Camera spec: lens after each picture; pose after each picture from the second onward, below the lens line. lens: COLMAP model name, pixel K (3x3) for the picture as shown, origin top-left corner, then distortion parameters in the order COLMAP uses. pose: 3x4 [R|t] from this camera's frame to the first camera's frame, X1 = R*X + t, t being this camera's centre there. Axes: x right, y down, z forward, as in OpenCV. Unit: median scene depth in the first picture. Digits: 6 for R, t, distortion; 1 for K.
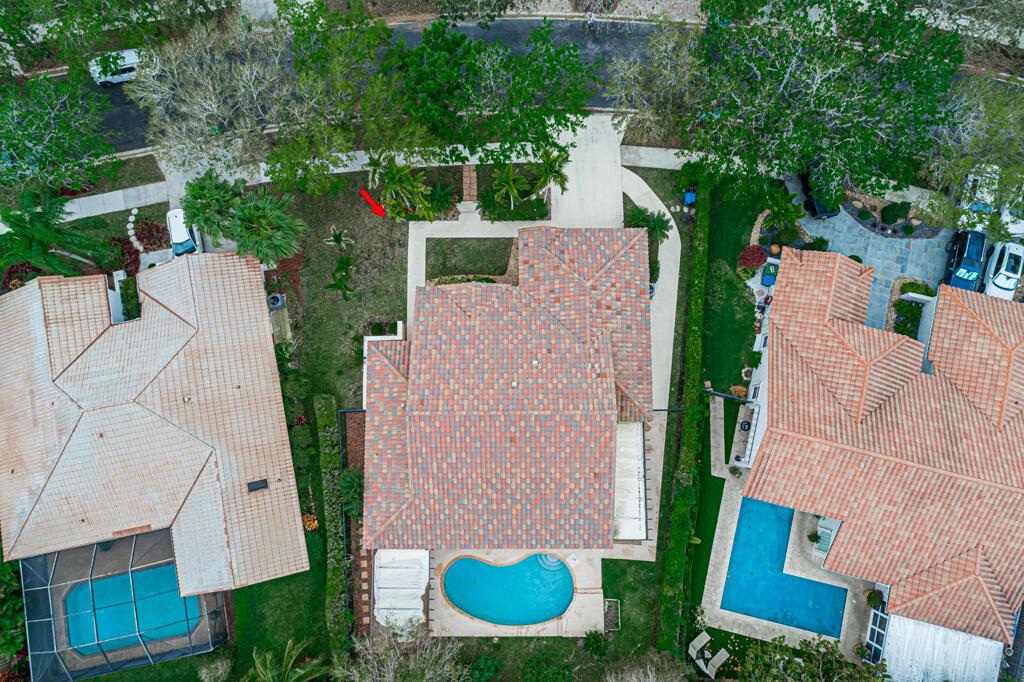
lens RADIAL K [[714.8, 0, 512.0], [0, 714.8, 341.0], [0, 0, 1]] dist [0.033082, 0.002334]
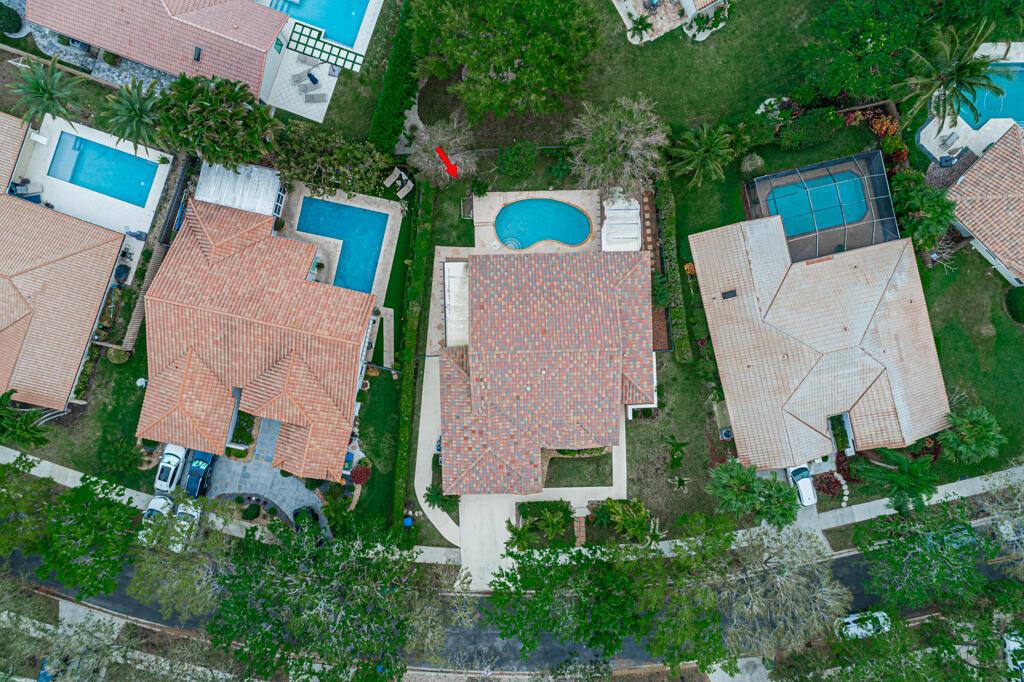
lens RADIAL K [[714.8, 0, 512.0], [0, 714.8, 341.0], [0, 0, 1]] dist [0.033082, 0.002334]
pose [[-0.999702, 0.021726, 0.011126, 0.042869], [-0.020176, -0.992038, 0.124313, -0.044387], [0.013738, 0.124051, 0.992181, -0.325544]]
